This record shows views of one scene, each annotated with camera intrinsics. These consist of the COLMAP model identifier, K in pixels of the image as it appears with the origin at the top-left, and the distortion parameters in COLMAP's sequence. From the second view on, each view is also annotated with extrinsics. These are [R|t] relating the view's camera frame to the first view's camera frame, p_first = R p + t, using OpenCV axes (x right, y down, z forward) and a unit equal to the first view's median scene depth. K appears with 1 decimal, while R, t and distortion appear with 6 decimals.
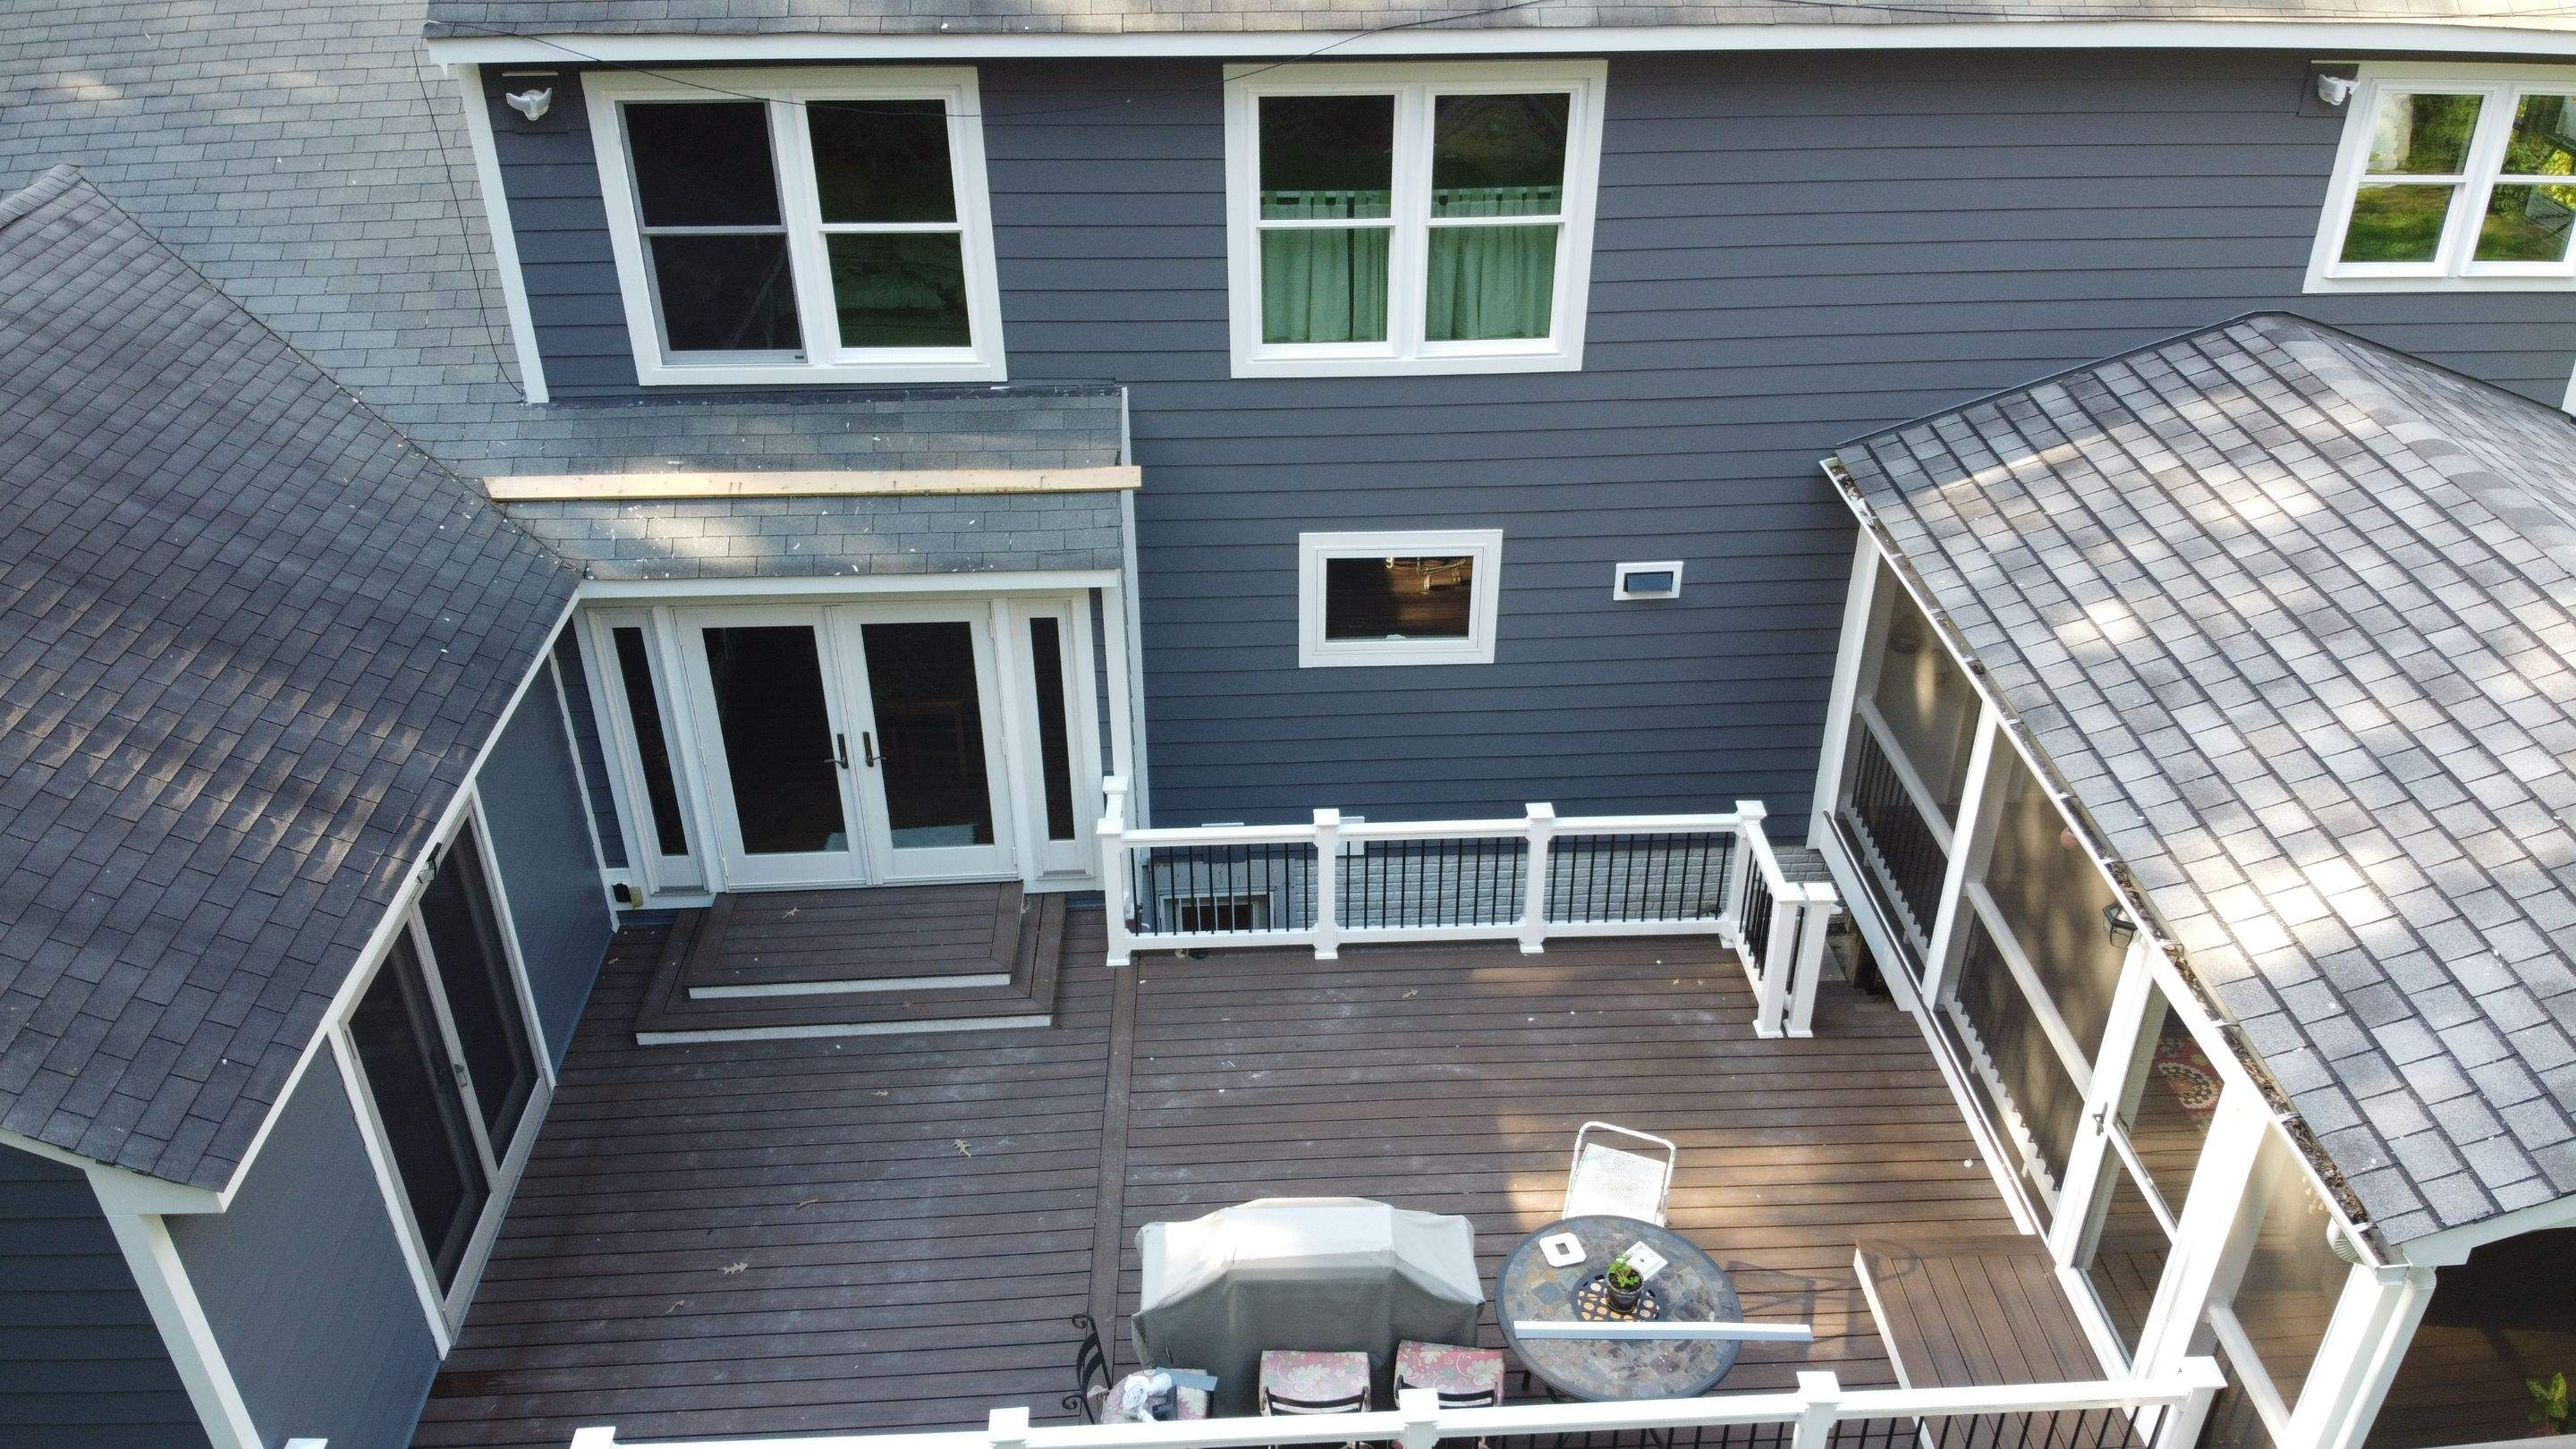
lens RADIAL K [[1894.6, 0, 1316.0], [0, 1894.6, 729.9], [0, 0, 1]] dist [0.138065, -0.291027]
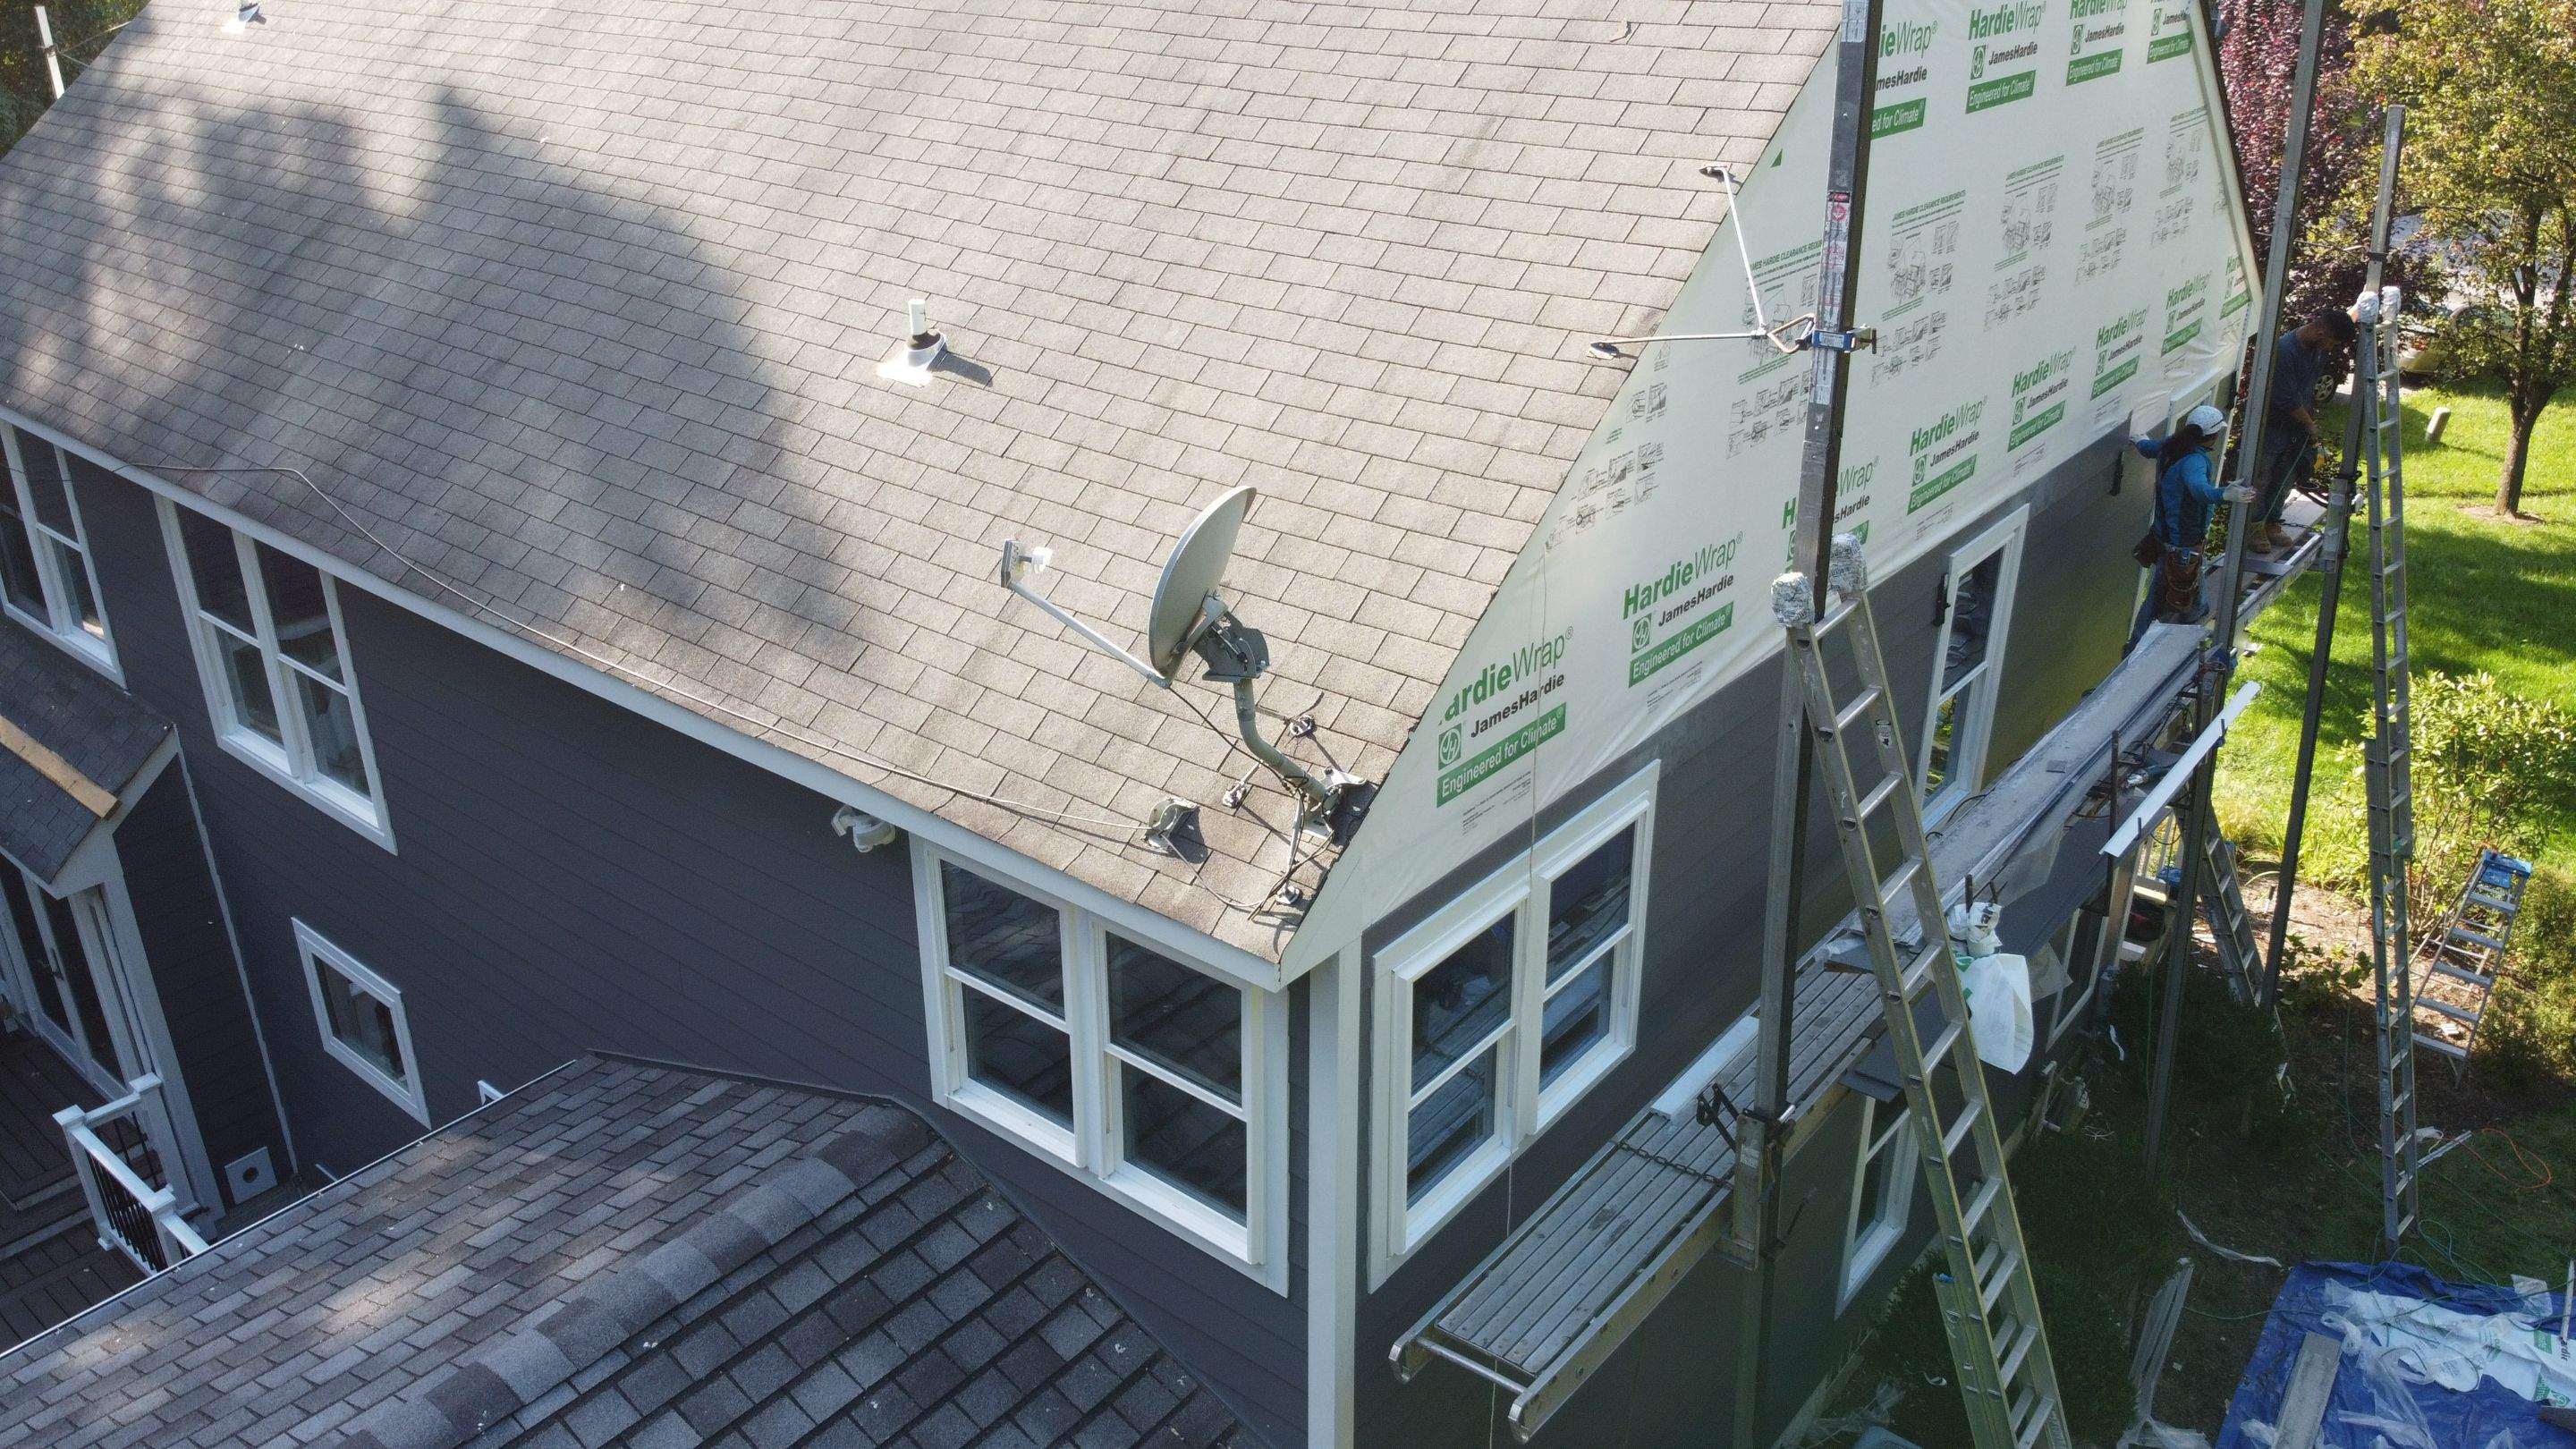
lens RADIAL K [[1890.7, 0, 1308.9], [0, 1890.7, 727.0], [0, 0, 1]] dist [0.073464, -0.159913]
pose [[0.735445, 0.285201, -0.614639, 1.003546], [-0.350297, 0.936512, 0.015407, -0.417213], [0.580010, 0.203976, 0.788658, 0.549022]]
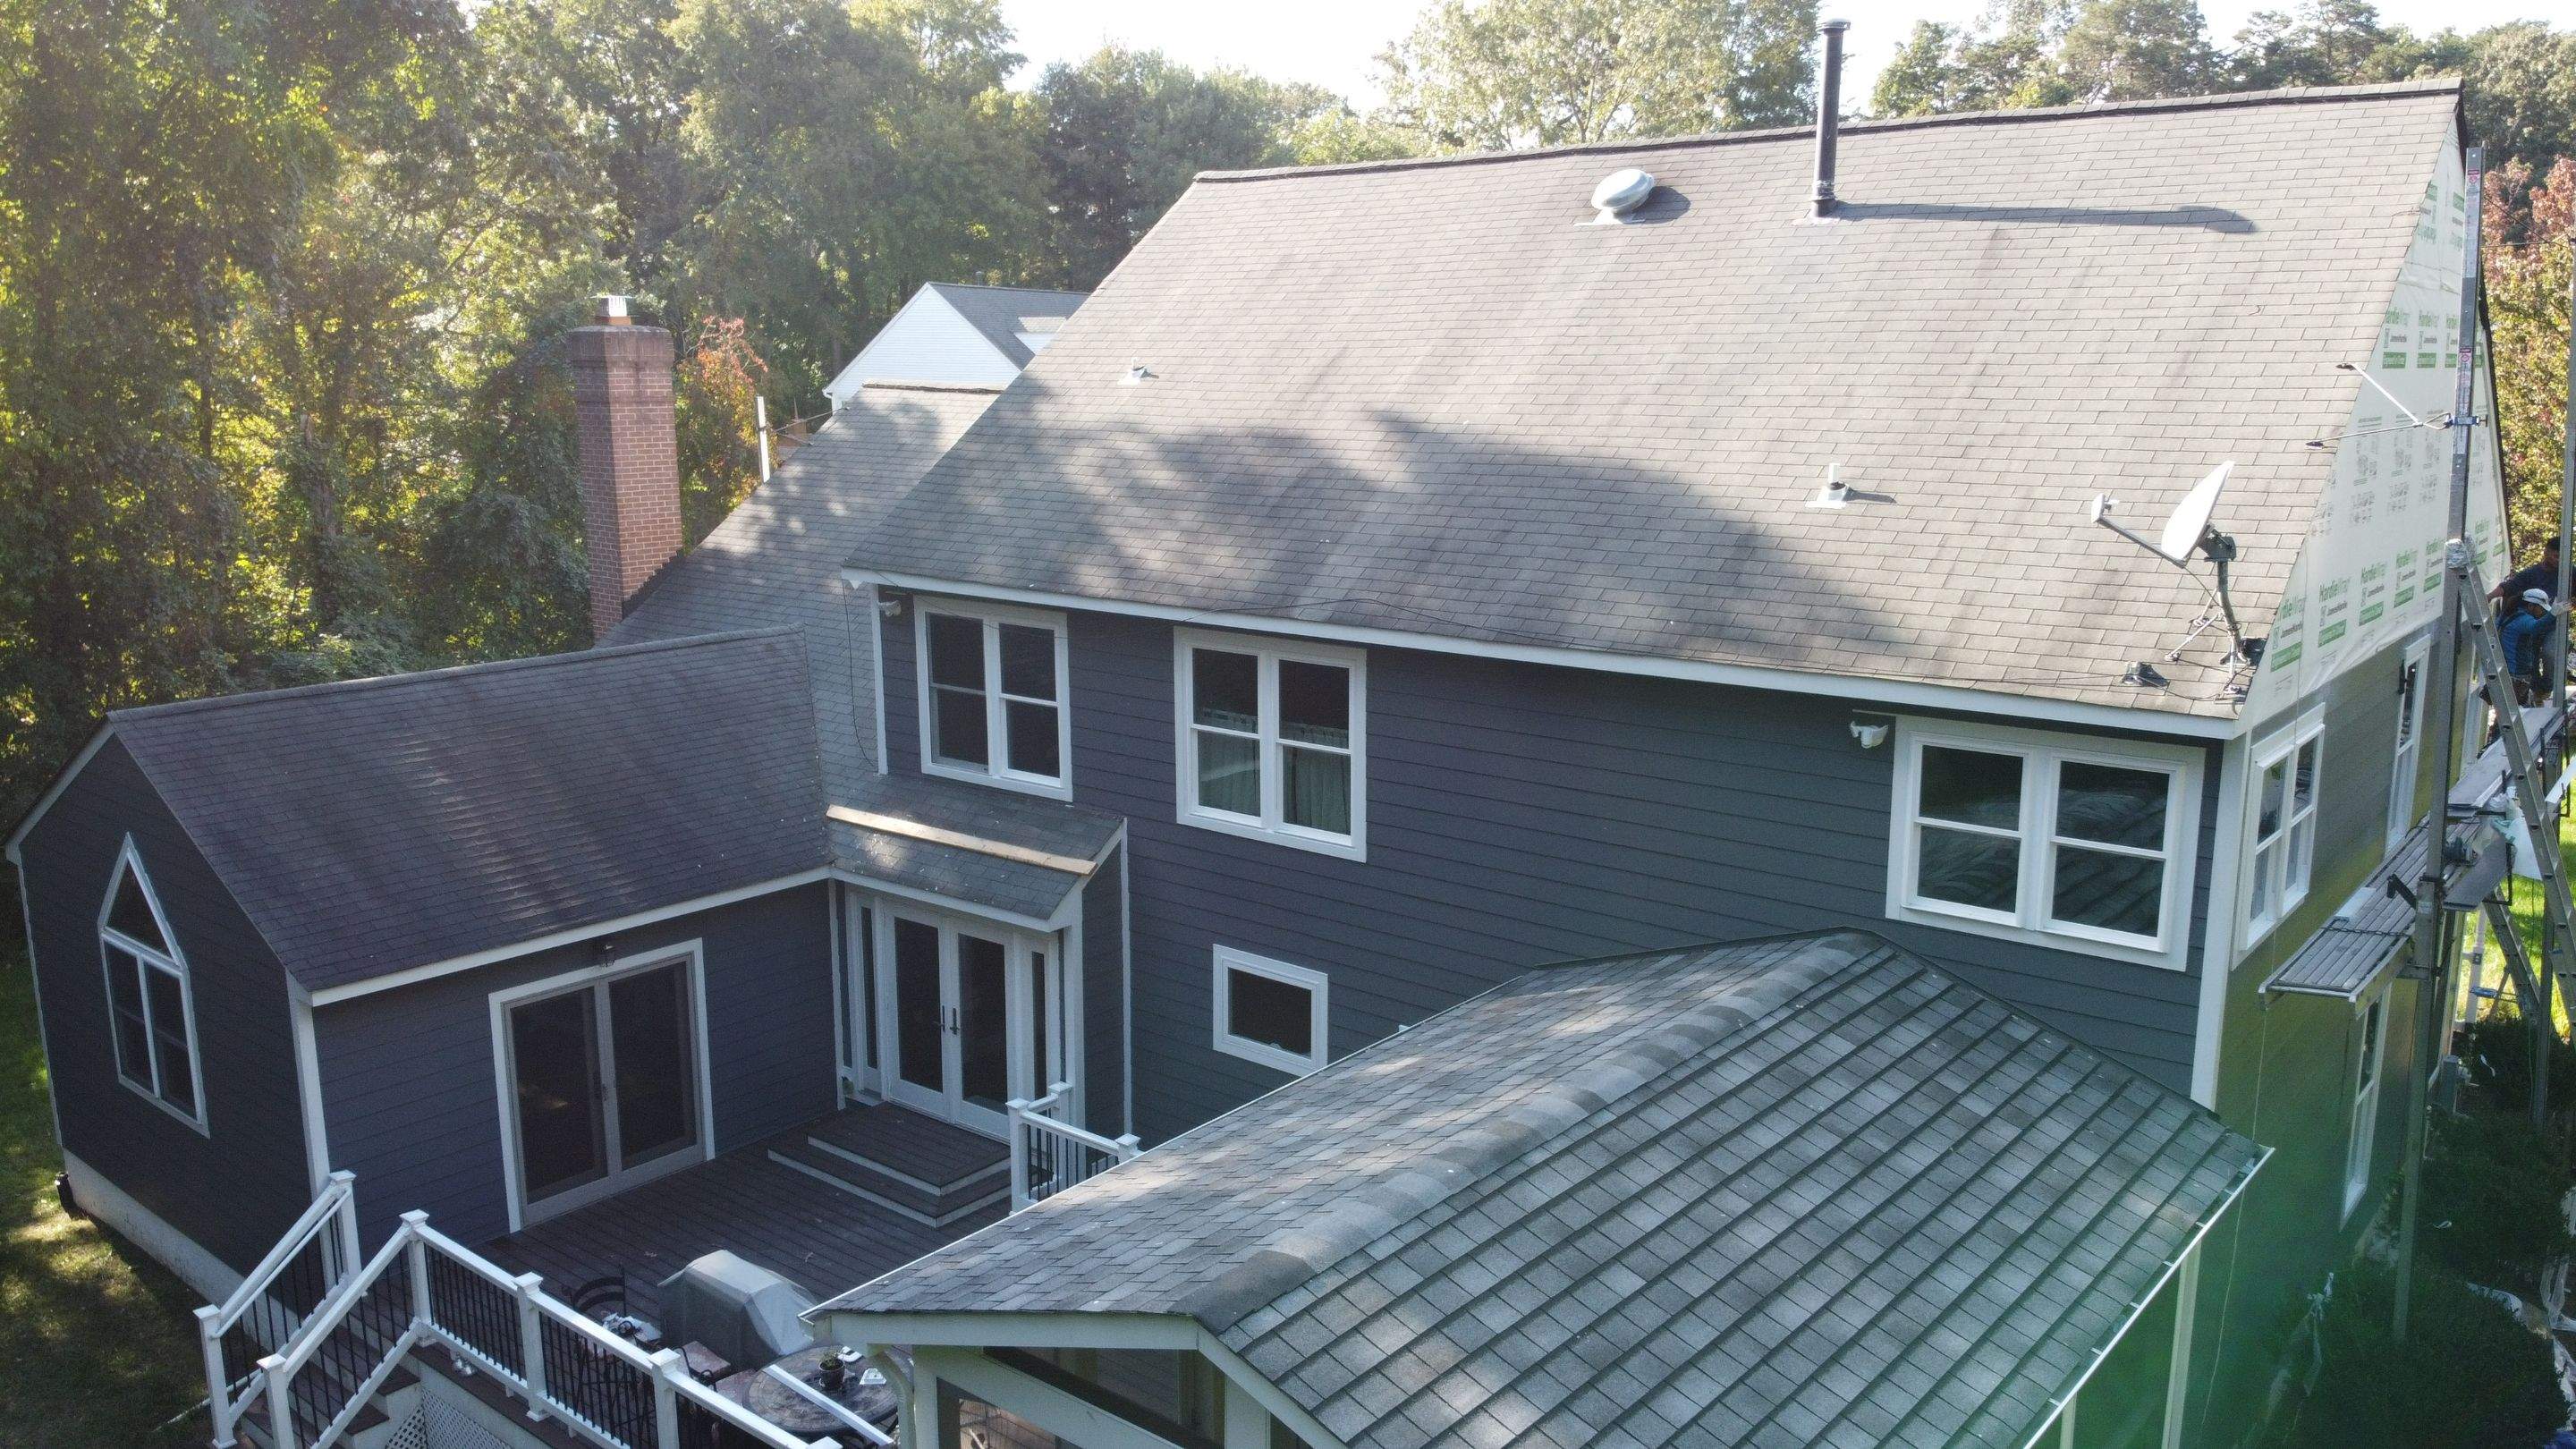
lens RADIAL K [[1894.6, 0, 1316.0], [0, 1894.6, 729.9], [0, 0, 1]] dist [0.138065, -0.291027]
pose [[0.735900, 0.122943, -0.665835, 1.014433], [-0.348569, 0.911845, -0.216881, 0.028790], [0.580475, 0.391693, 0.713881, -0.010458]]
